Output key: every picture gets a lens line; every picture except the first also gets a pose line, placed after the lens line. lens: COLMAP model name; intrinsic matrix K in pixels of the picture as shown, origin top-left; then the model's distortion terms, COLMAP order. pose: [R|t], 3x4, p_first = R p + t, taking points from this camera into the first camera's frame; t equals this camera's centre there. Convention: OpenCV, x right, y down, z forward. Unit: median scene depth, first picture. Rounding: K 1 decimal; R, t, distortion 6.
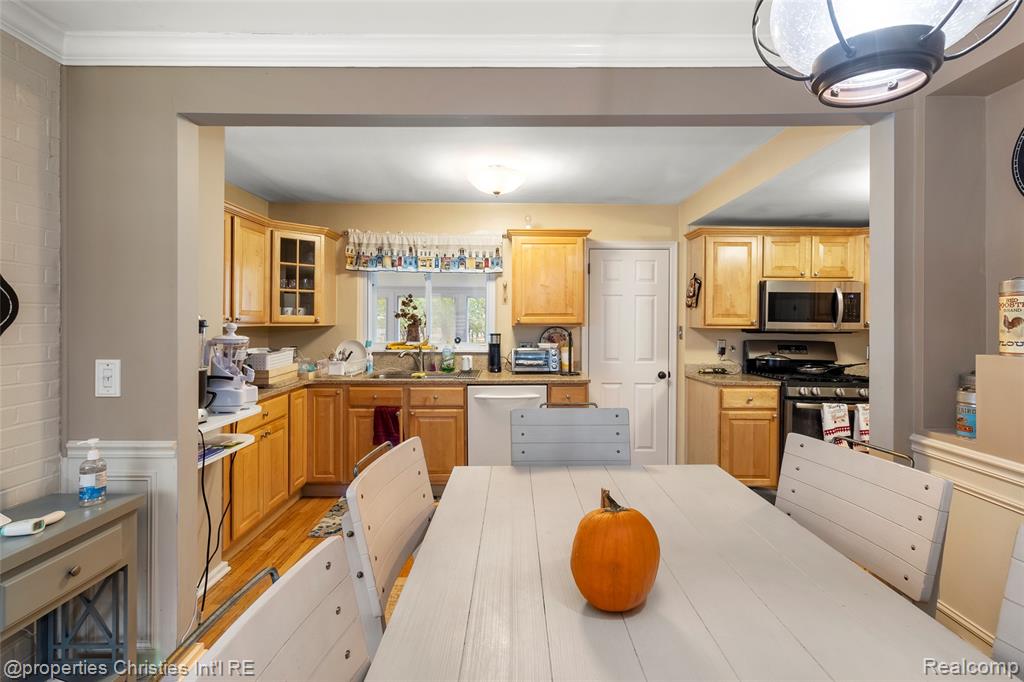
lens RADIAL K [[476.7, 0, 515.2], [0, 476.7, 321.7], [0, 0, 1]] dist [0.000343, 0.000610]
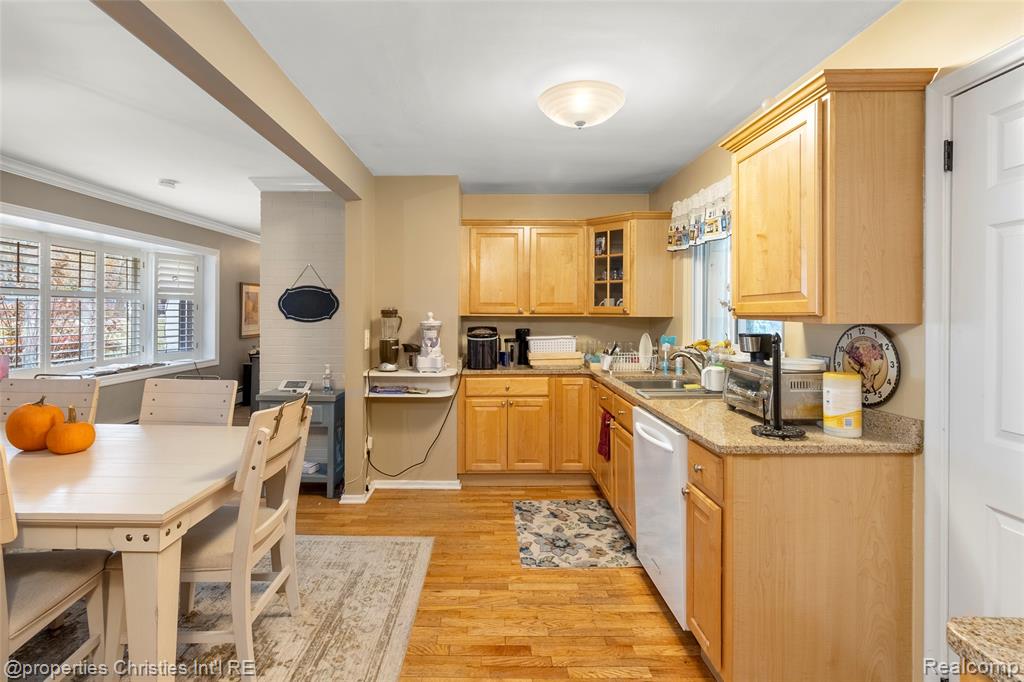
lens RADIAL K [[476.7, 0, 495.3], [0, 476.7, 314.6], [0, 0, 1]] dist [0.000343, 0.000610]
pose [[0.001634, -0.000323, -0.999999, 0.535173], [-0.007231, 0.999974, -0.000335, 0.005466], [0.999973, 0.007232, 0.001632, 0.733604]]
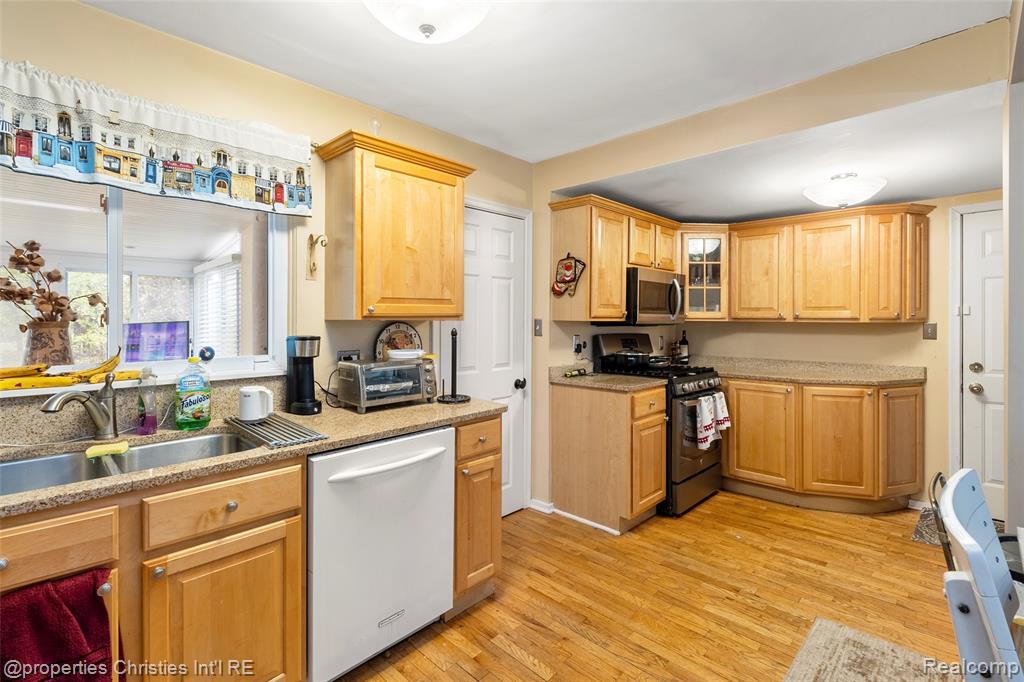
lens RADIAL K [[476.7, 0, 516.0], [0, 476.7, 318.5], [0, 0, 1]] dist [0.000343, 0.000610]
pose [[0.697225, -0.004914, 0.716835, -0.258743], [0.004411, 0.999987, 0.002565, 0.006340], [-0.716839, 0.001374, 0.697238, 0.516804]]
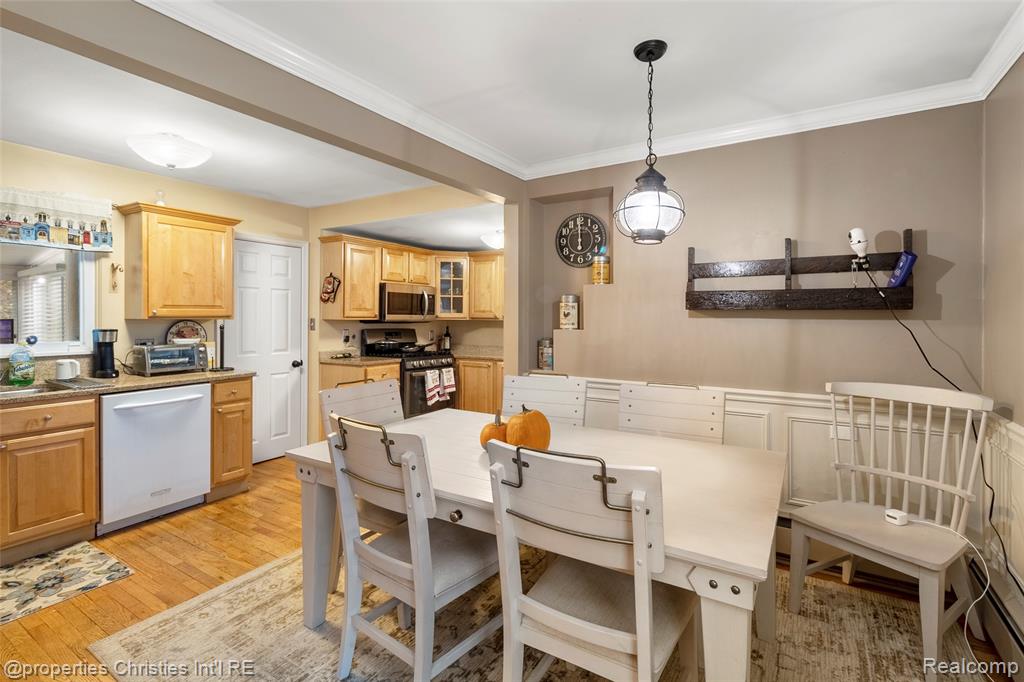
lens RADIAL K [[476.7, 0, 521.8], [0, 476.7, 321.0], [0, 0, 1]] dist [0.000343, 0.000610]
pose [[0.521169, -0.011131, 0.853381, -0.375458], [-0.000380, 0.999912, 0.013274, 0.000554], [-0.853453, -0.007243, 0.521119, 0.002412]]
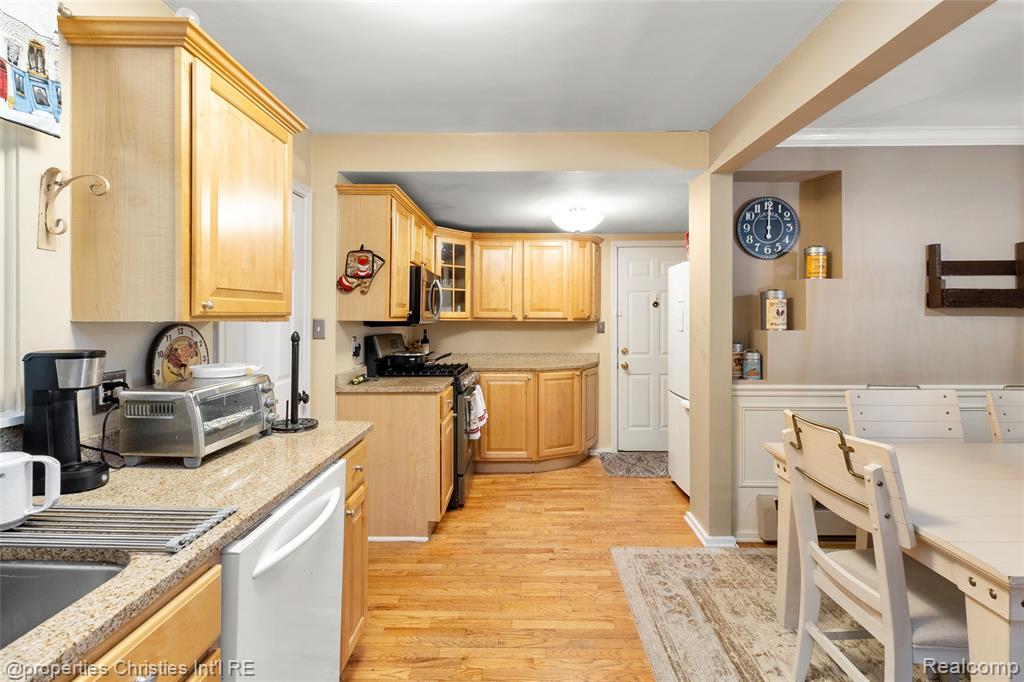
lens RADIAL K [[476.7, 0, 524.2], [0, 476.7, 318.5], [0, 0, 1]] dist [0.000343, 0.000610]
pose [[0.005273, -0.007118, 0.999961, -0.335448], [-0.000836, 0.999974, 0.007122, 0.003770], [-0.999986, -0.000873, 0.005267, 0.767695]]
